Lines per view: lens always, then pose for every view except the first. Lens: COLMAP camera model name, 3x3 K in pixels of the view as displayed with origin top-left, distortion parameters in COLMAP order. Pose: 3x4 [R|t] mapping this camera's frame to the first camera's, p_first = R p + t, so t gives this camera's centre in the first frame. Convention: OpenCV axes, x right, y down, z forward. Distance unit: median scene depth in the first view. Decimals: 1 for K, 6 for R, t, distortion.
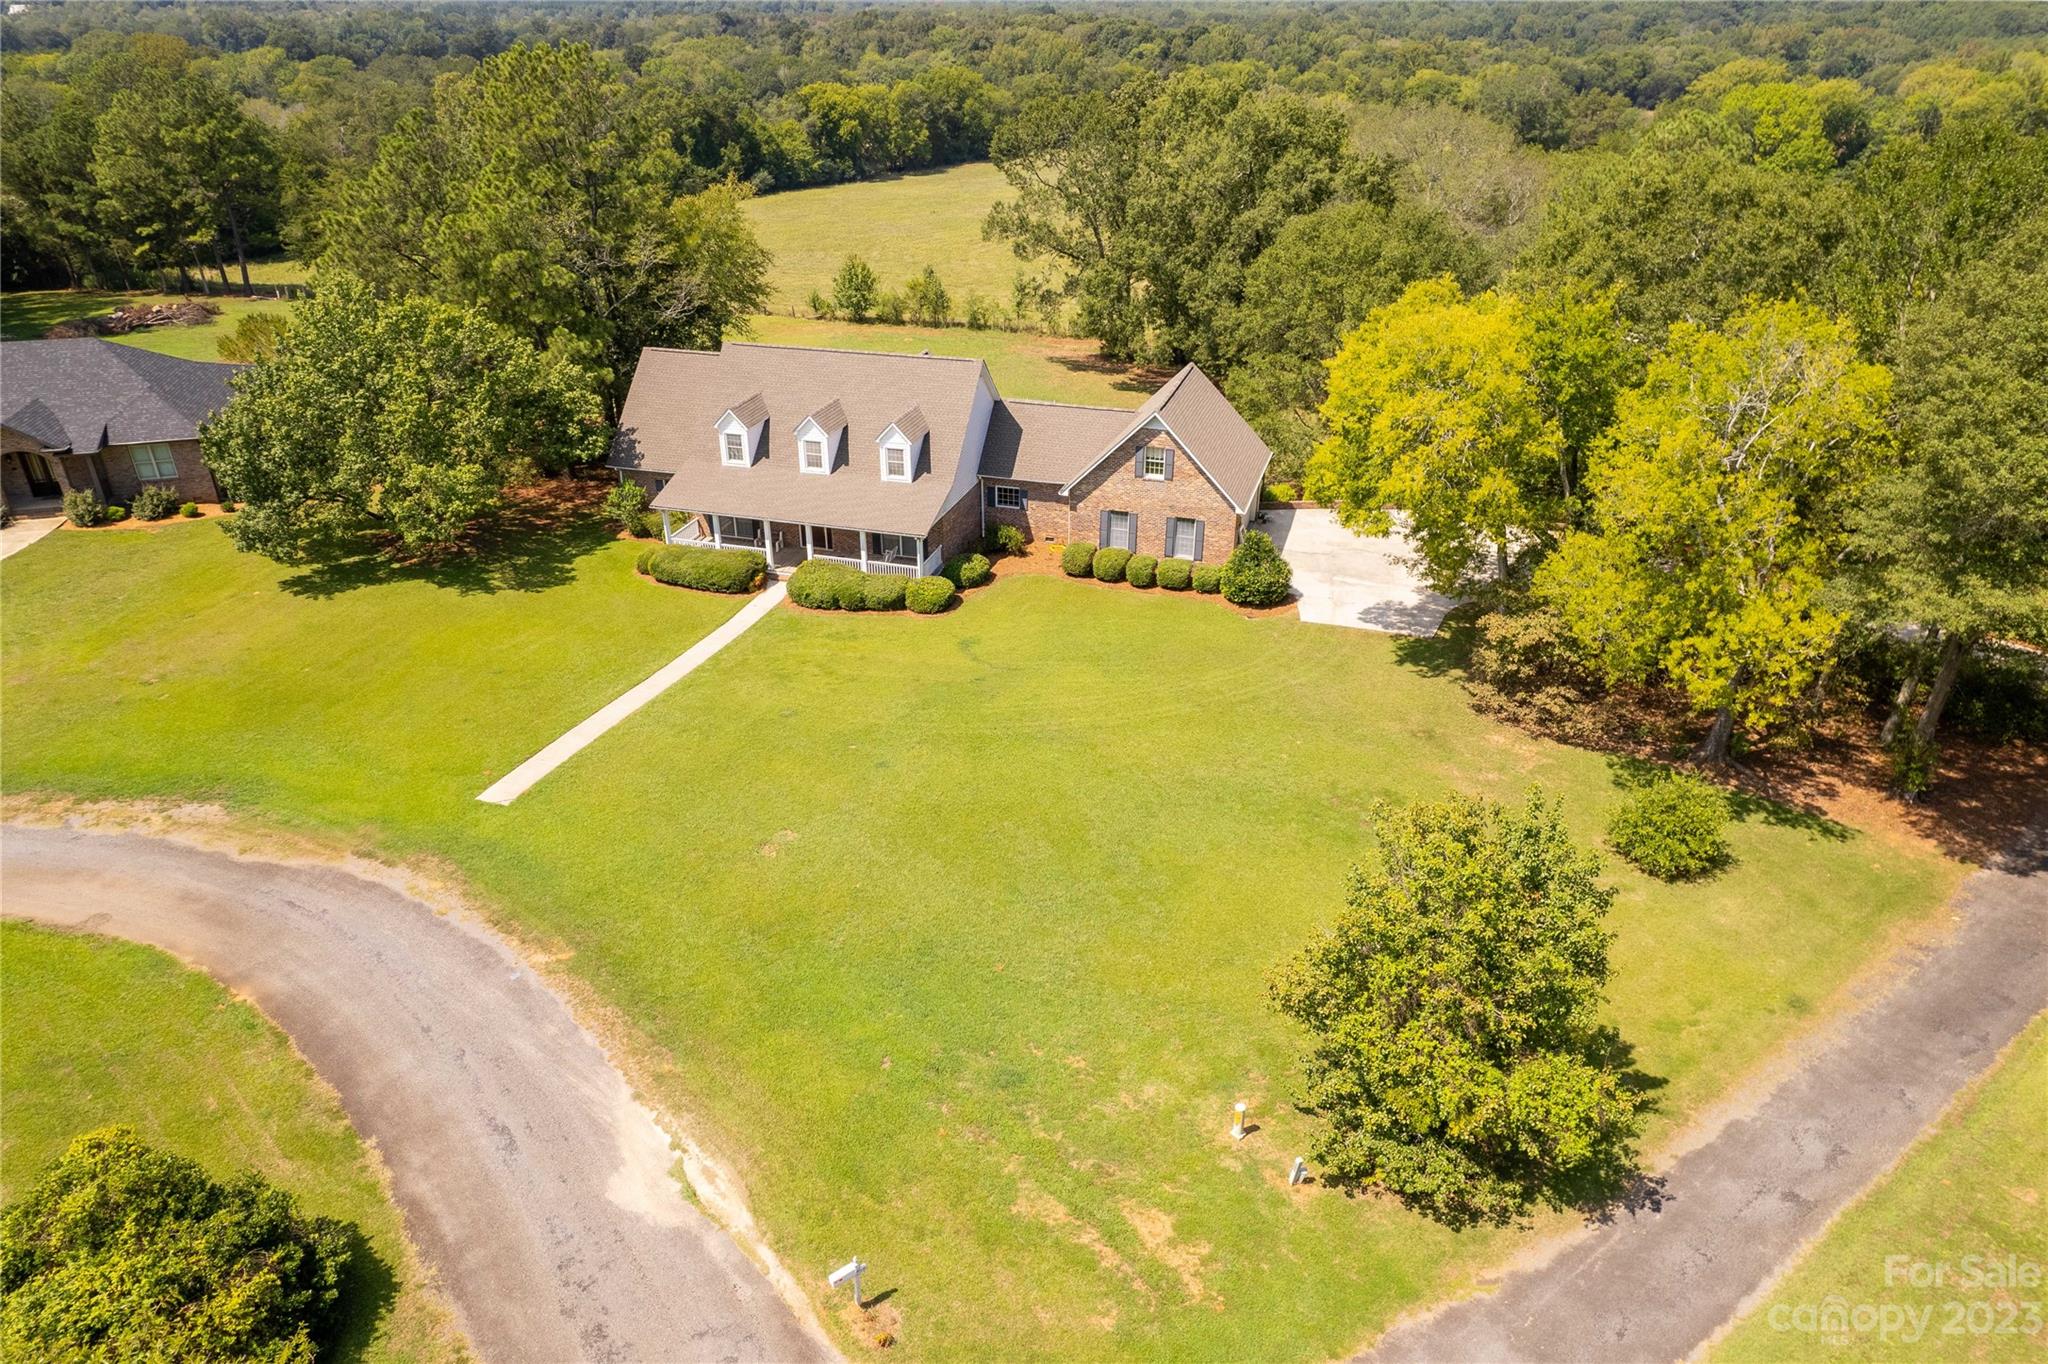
lens RADIAL K [[1338.4, 0, 1063.6], [0, 1338.4, 690.5], [0, 0, 1]] dist [-0.071005, 0.061907]
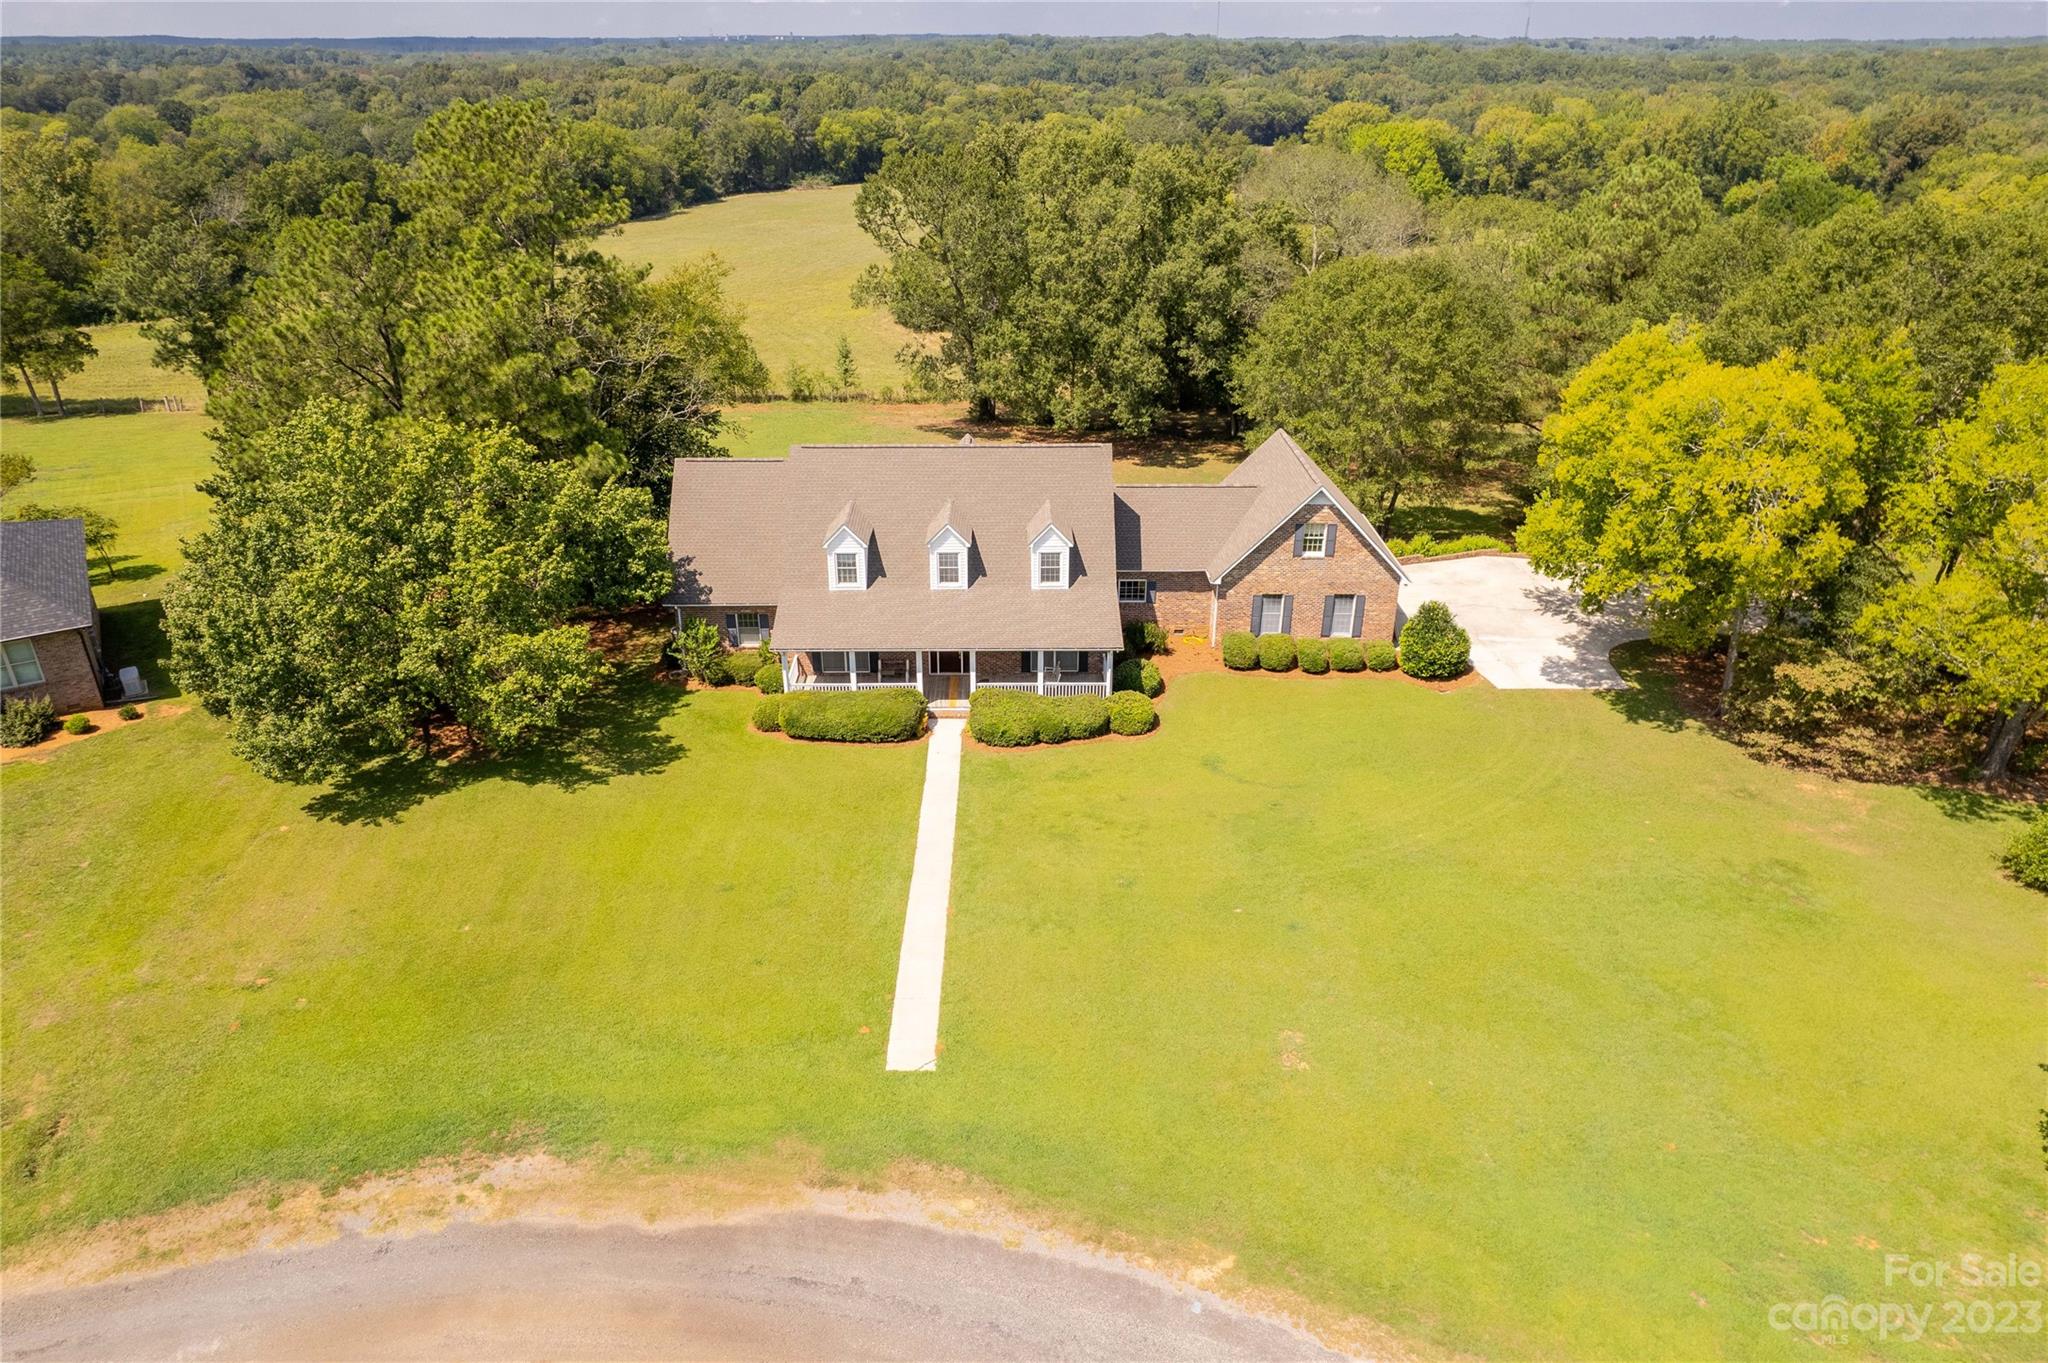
lens RADIAL K [[1338.4, 0, 1036.6], [0, 1338.4, 680.7], [0, 0, 1]] dist [-0.071005, 0.061907]
pose [[0.954345, -0.127184, 0.270277, -0.371414], [0.136907, 0.990432, -0.017349, -0.080383], [-0.265484, 0.053560, 0.962626, 0.150140]]
